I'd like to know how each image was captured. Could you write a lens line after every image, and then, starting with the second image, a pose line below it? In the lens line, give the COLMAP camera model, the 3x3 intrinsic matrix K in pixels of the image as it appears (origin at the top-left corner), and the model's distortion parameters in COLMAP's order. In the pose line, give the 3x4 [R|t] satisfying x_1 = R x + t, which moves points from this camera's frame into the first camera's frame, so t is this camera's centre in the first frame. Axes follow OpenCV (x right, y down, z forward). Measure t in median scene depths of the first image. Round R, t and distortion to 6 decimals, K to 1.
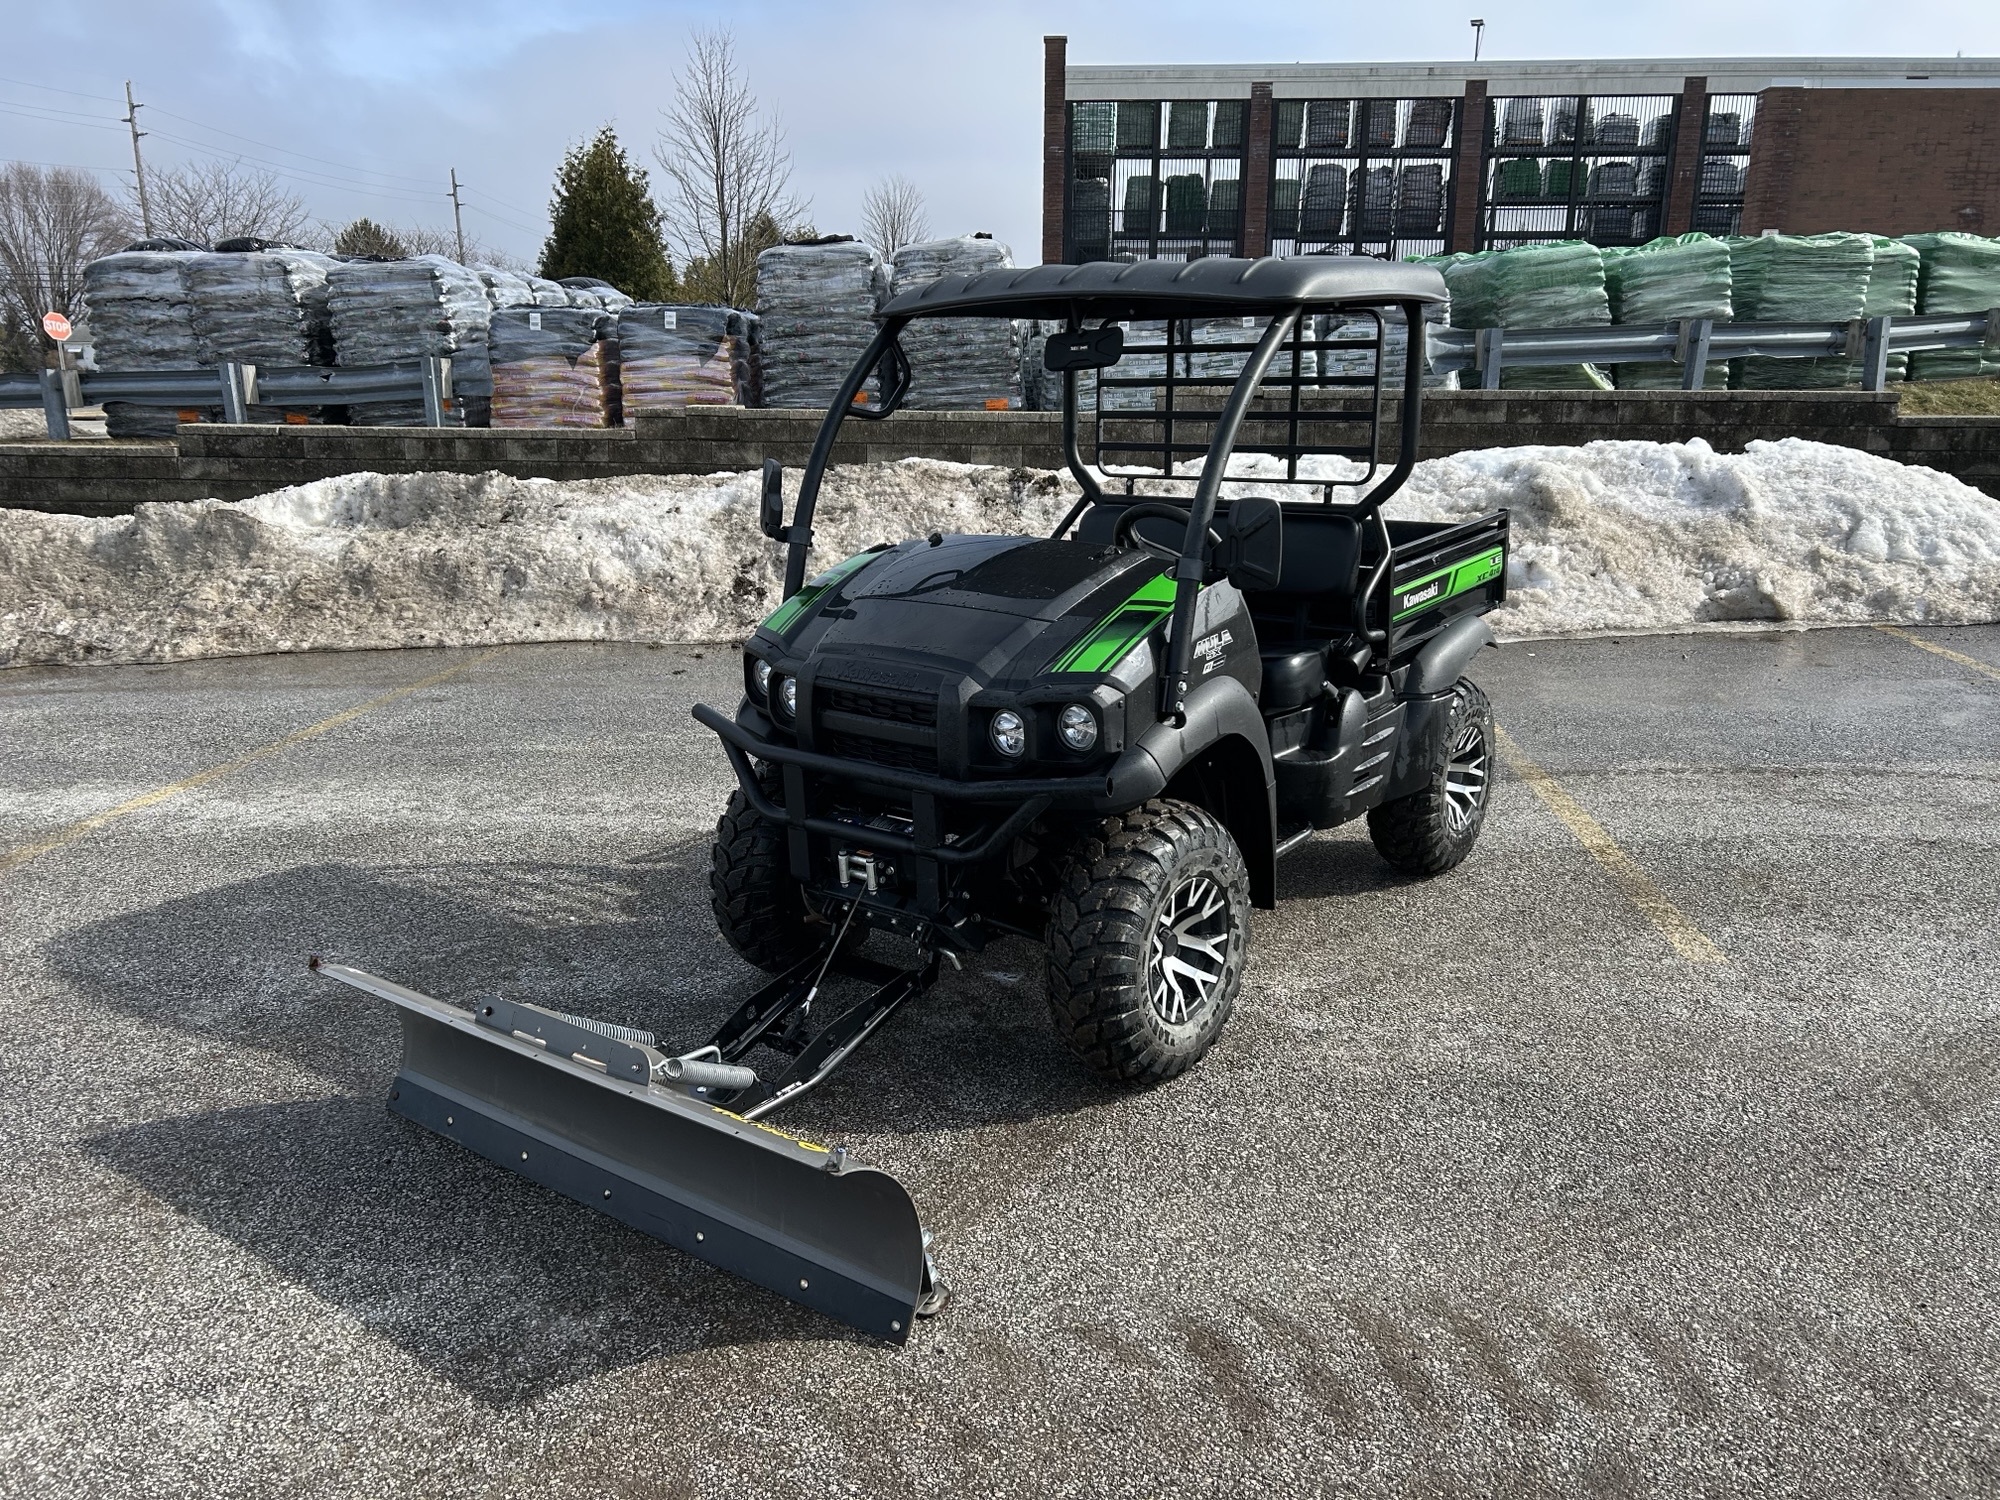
lens RADIAL K [[1507.9, 0, 1000.6], [0, 1507.9, 735.8], [0, 0, 1]] dist [0.068660, -0.073783]
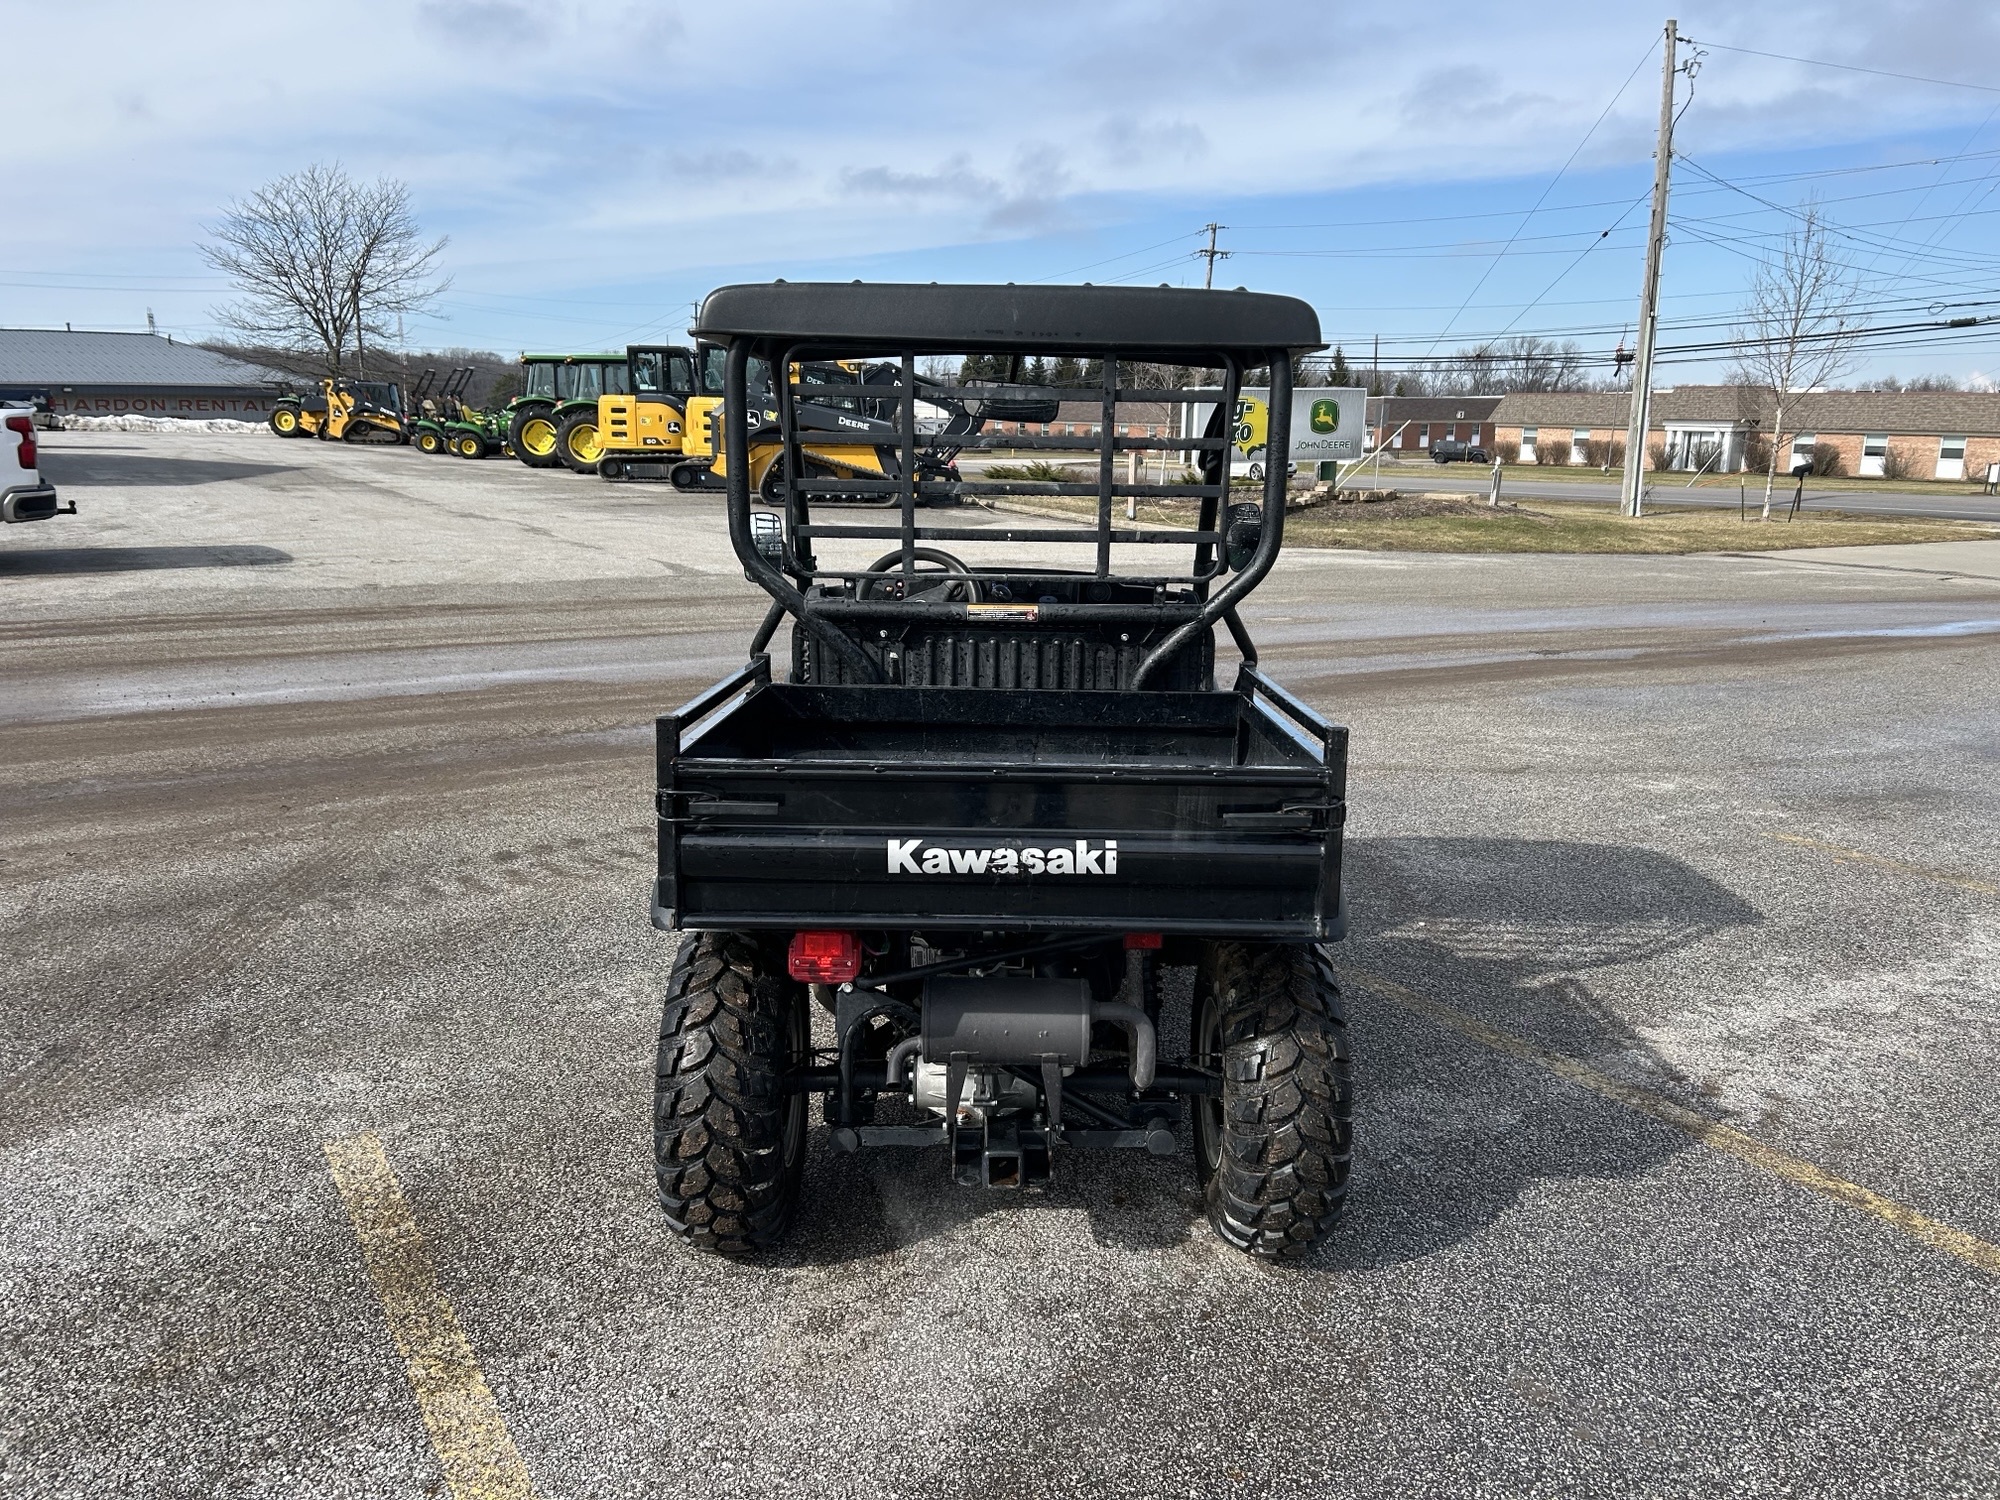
lens RADIAL K [[1507.9, 0, 1000.6], [0, 1507.9, 735.8], [0, 0, 1]] dist [0.068660, -0.073783]
pose [[-0.798437, 0.122695, -0.589444, 0.295462], [-0.148916, 0.908353, 0.390793, -0.193378], [0.583371, 0.399801, -0.706991, 0.780357]]
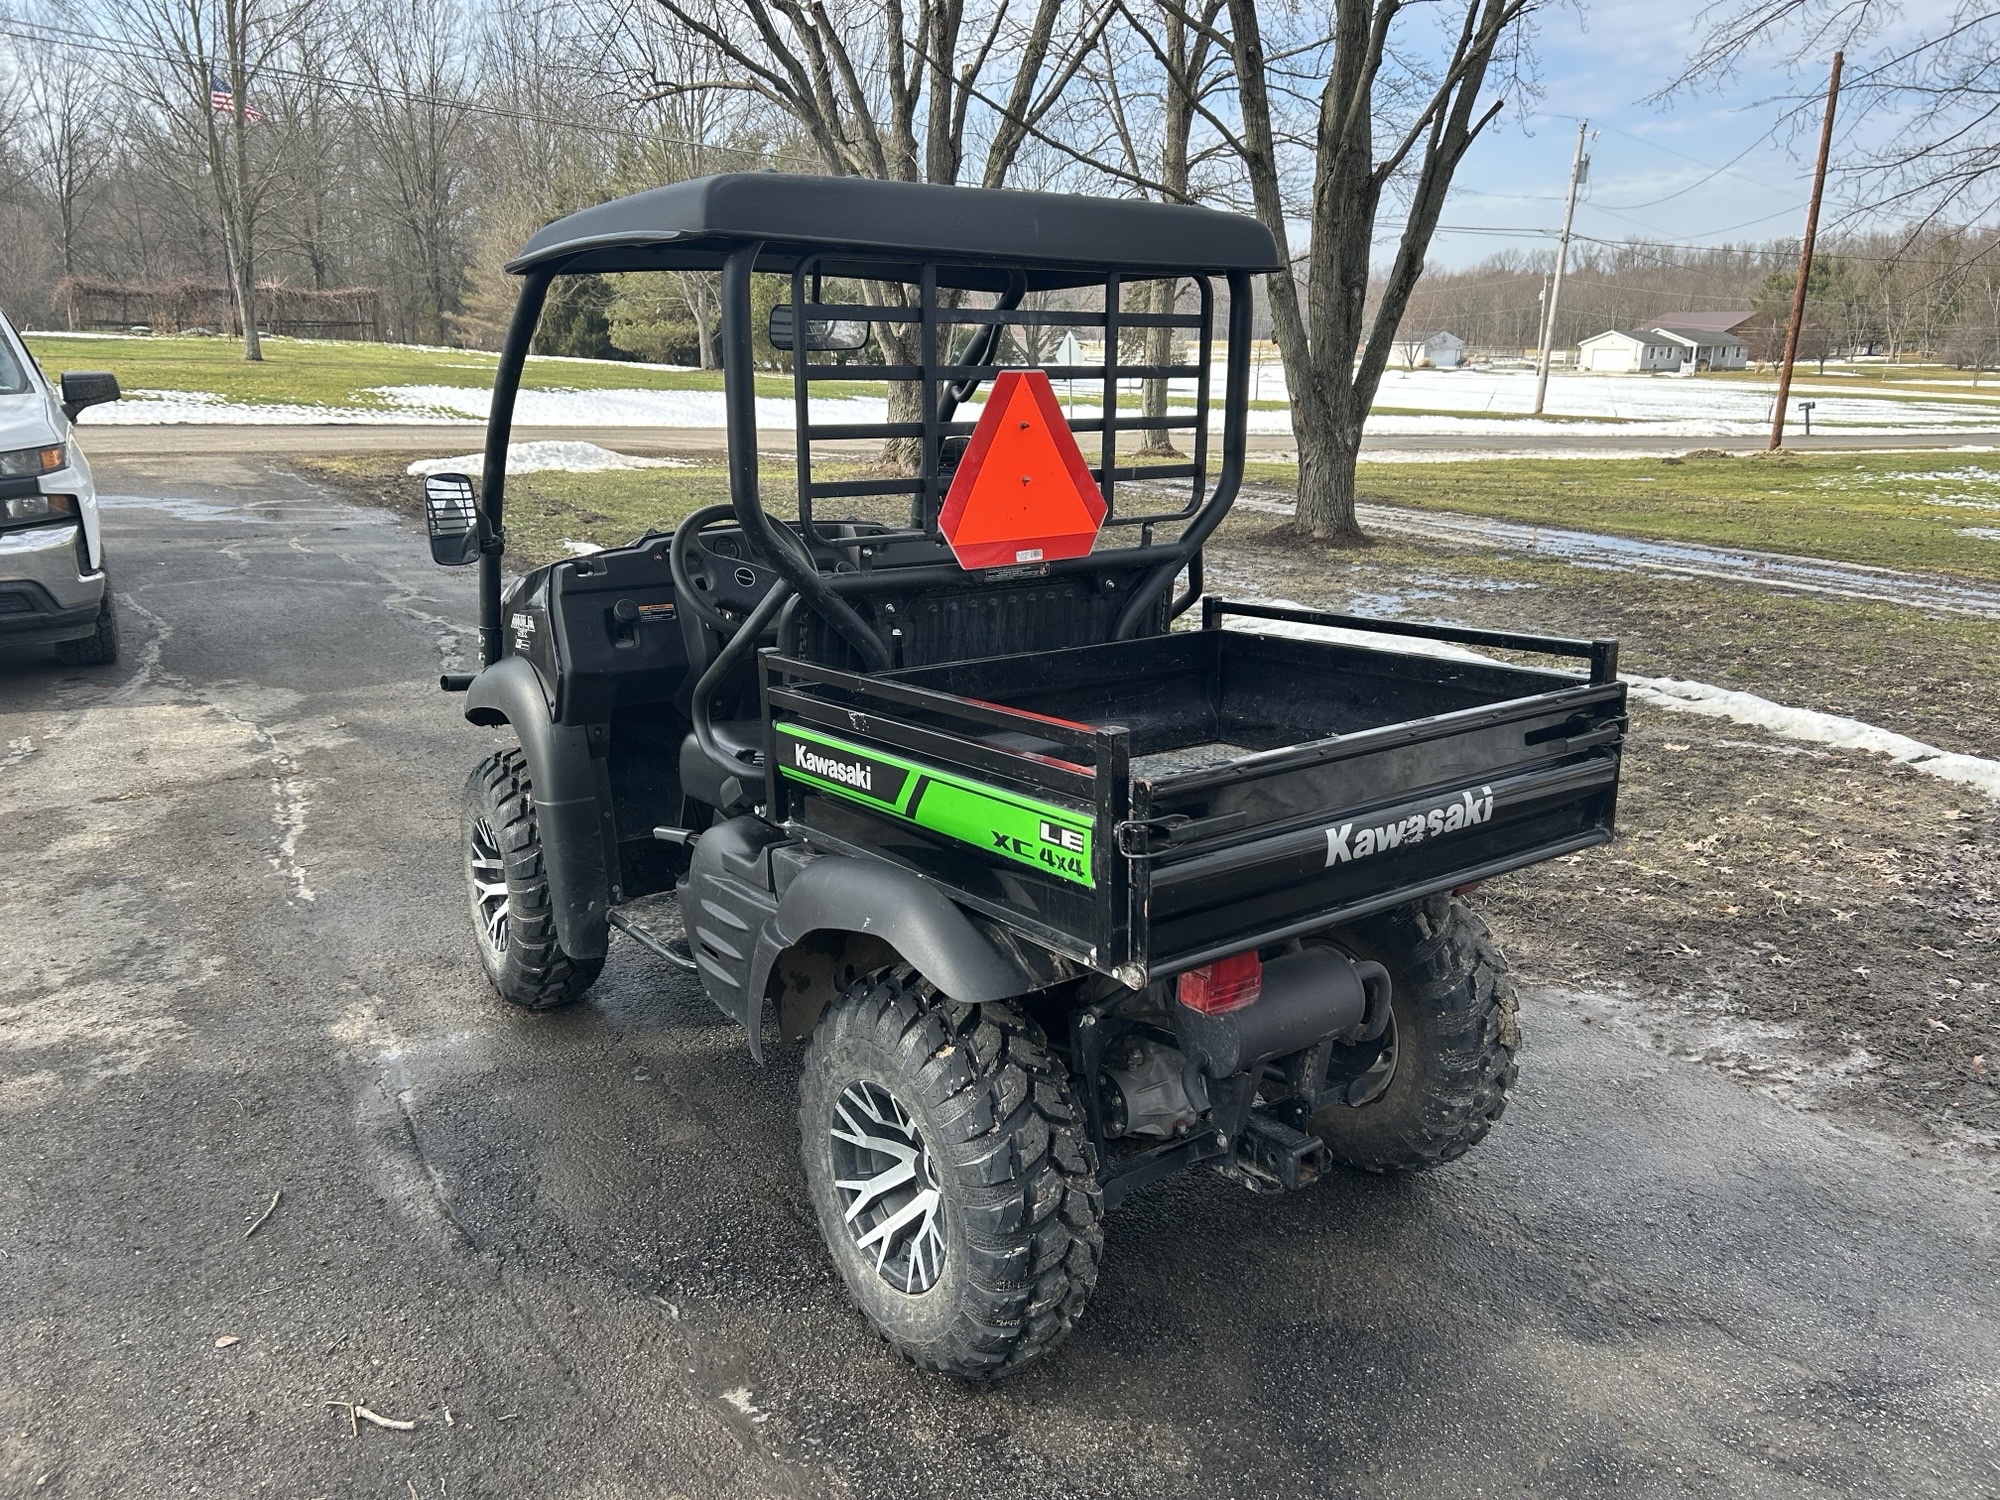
lens RADIAL K [[1504.8, 0, 1004.2], [0, 1504.8, 707.7], [0, 0, 1]] dist [0.071955, -0.074659]
pose [[-0.280672, 0.225648, -0.932902, 0.384183], [-0.230070, 0.927818, 0.293637, -0.144202], [0.931821, 0.297048, -0.208497, 0.584247]]
